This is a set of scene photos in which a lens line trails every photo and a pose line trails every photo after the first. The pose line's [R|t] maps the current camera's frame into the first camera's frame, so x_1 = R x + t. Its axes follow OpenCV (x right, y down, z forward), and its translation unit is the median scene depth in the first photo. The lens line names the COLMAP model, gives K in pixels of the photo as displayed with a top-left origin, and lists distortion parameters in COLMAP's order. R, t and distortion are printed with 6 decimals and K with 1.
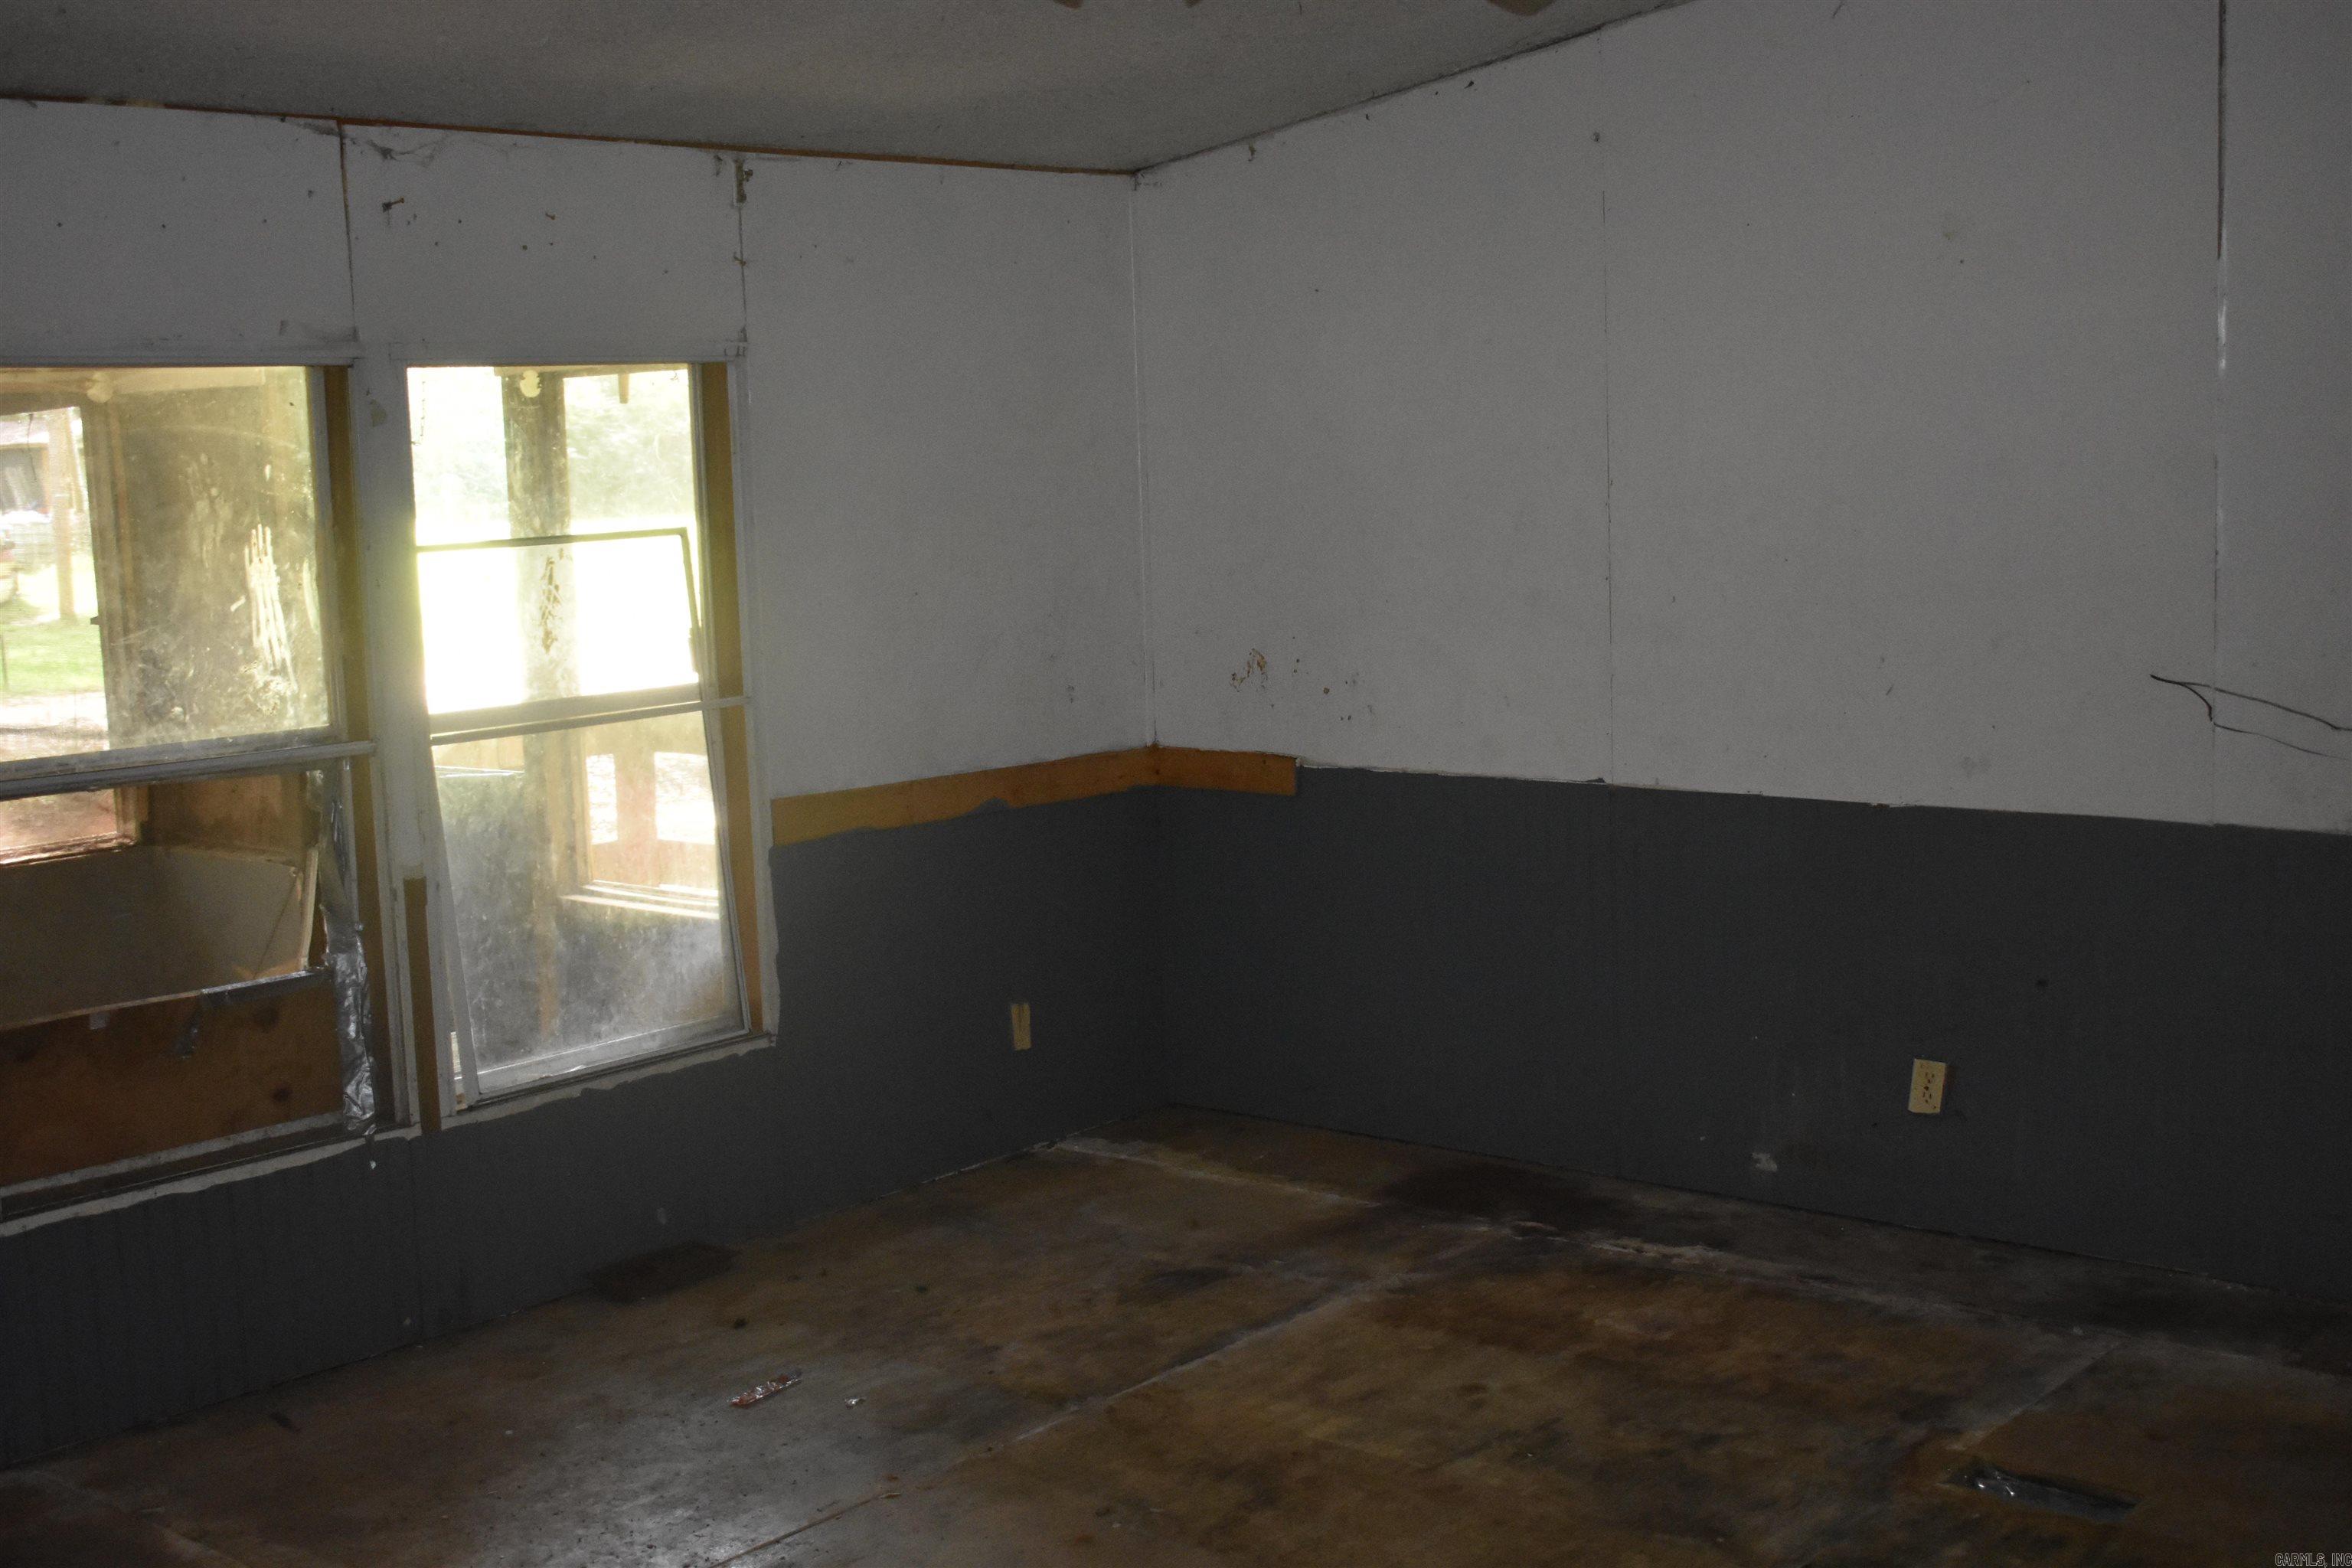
lens RADIAL K [[2769.7, 0, 1169.4], [0, 2769.7, 789.4], [0, 0, 1]] dist [-0.068145, 0.000000]
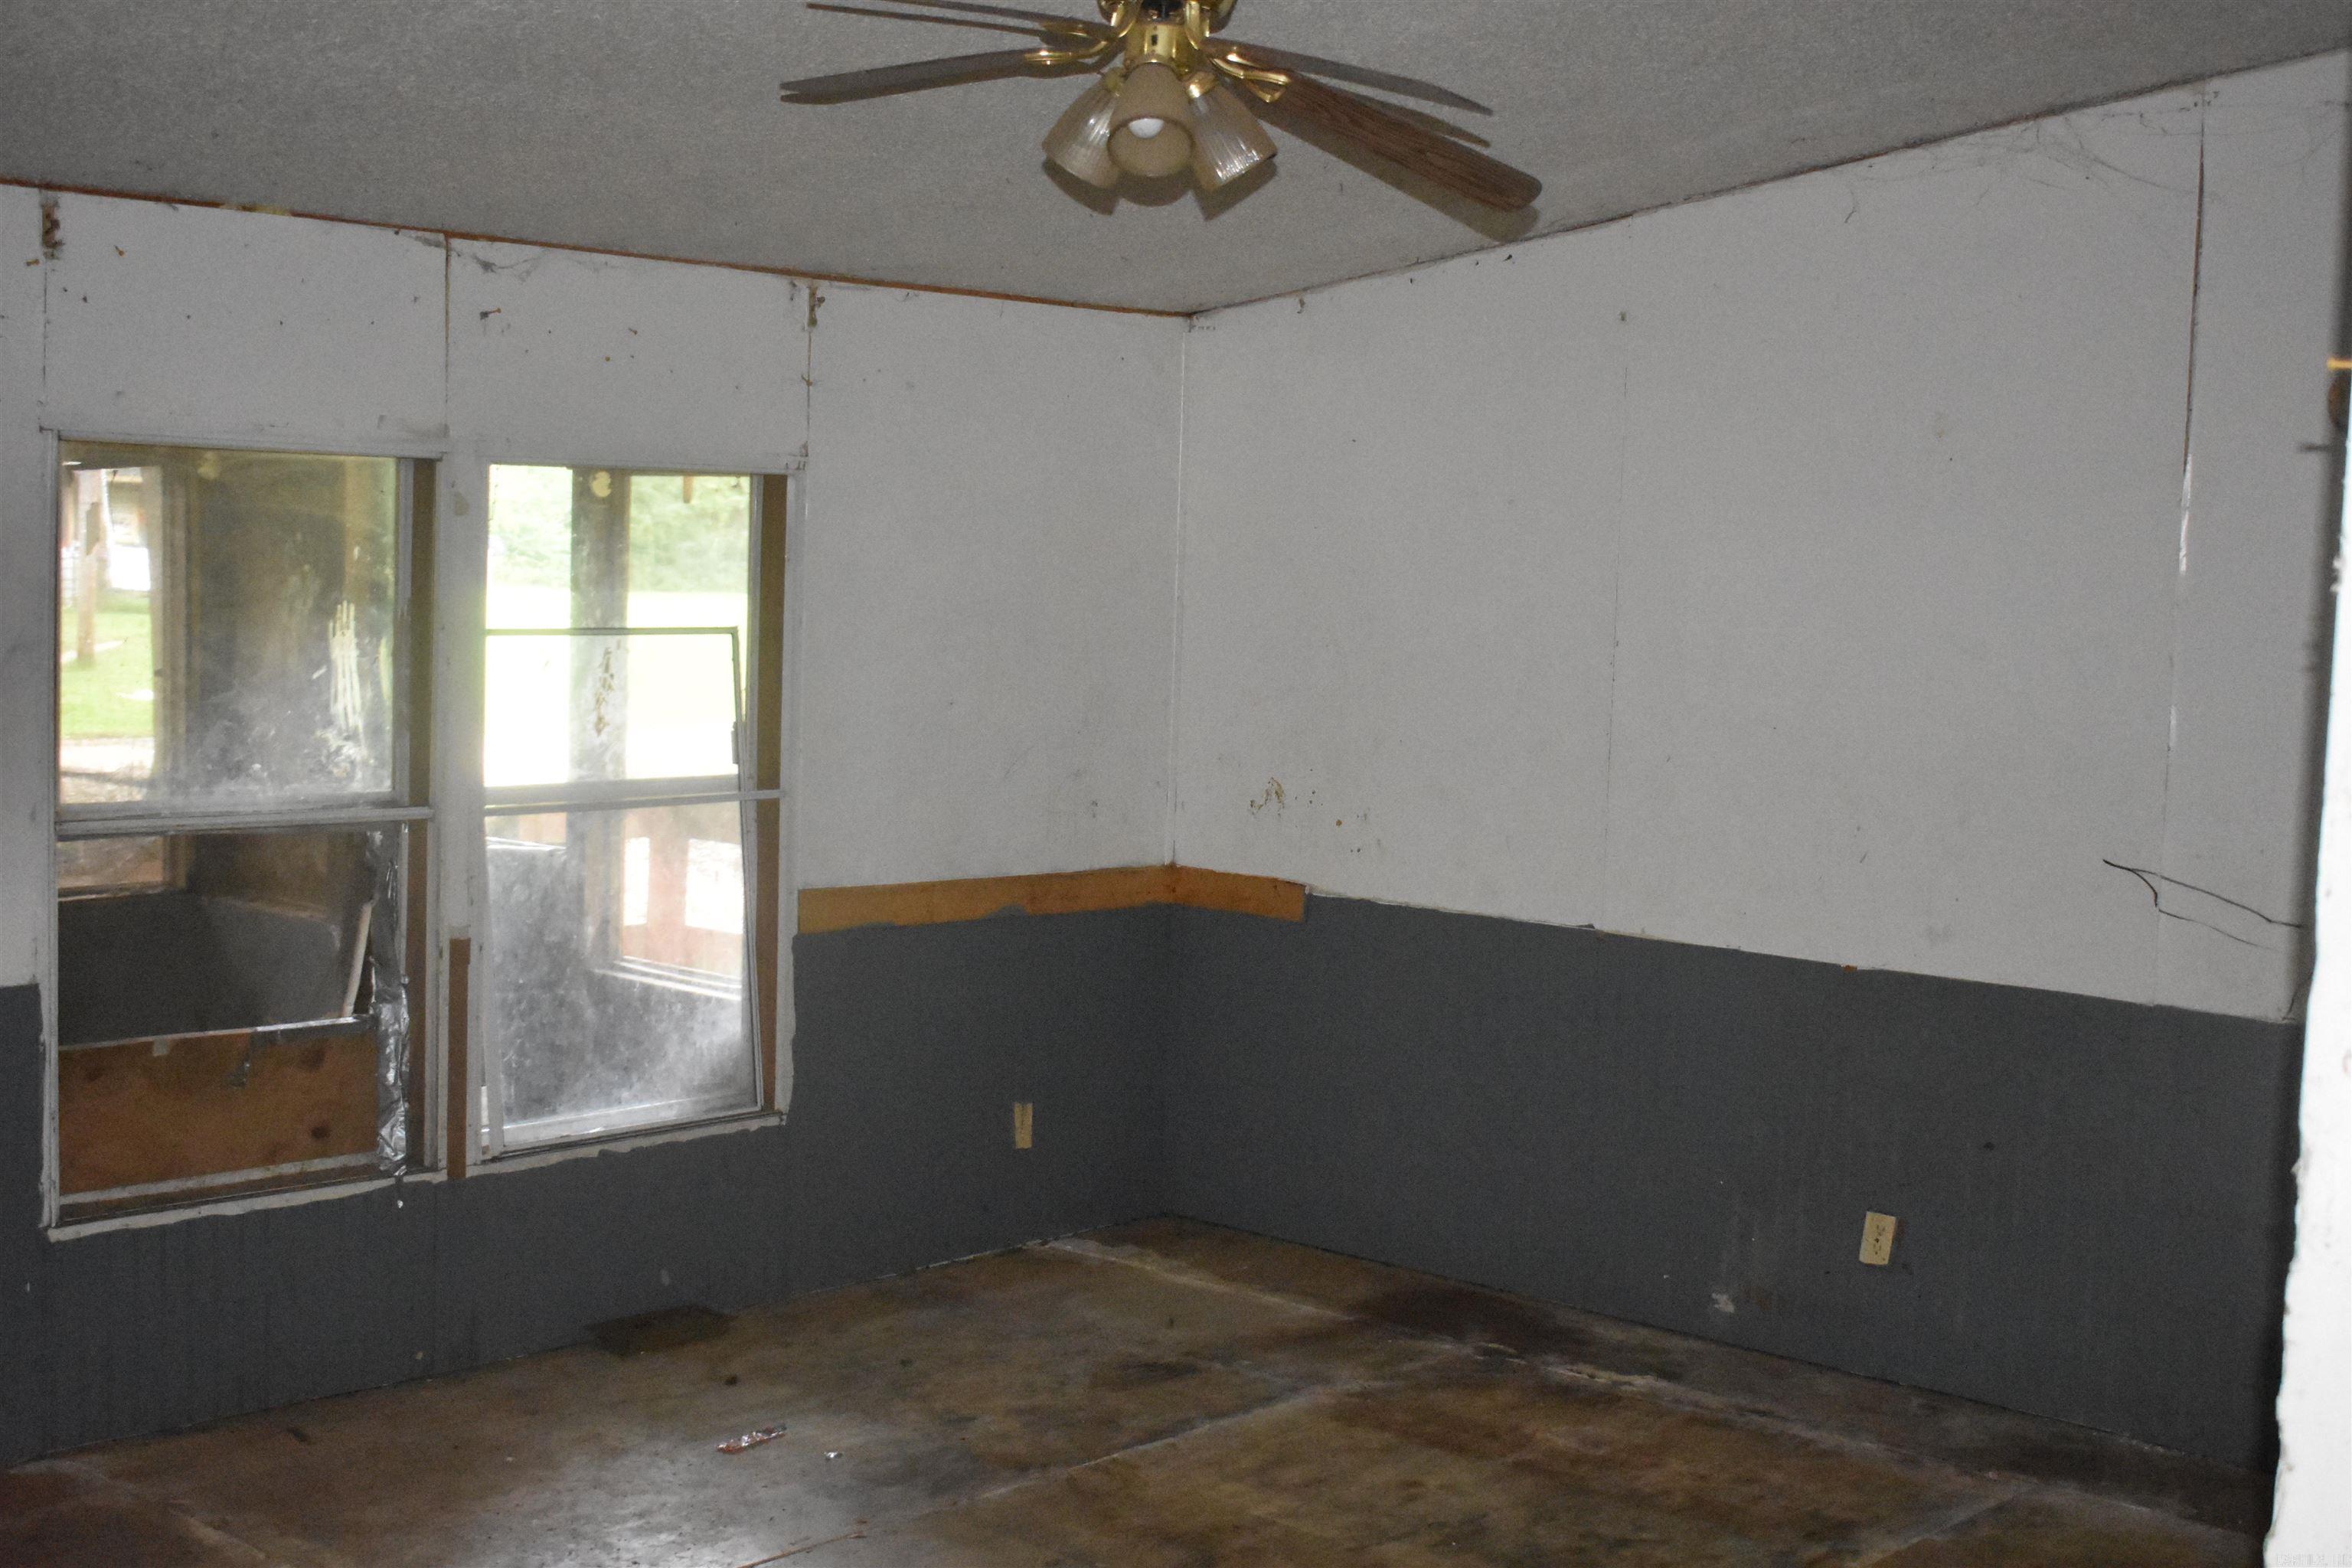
lens RADIAL K [[3008.5, 0, 1182.5], [0, 3008.5, 781.7], [0, 0, 1]] dist [-0.070598, 0.000000]
pose [[0.997455, 0.067962, -0.021542, 0.026218], [-0.068888, 0.996578, -0.045675, 0.005374], [0.018364, 0.047043, 0.998724, -0.157147]]
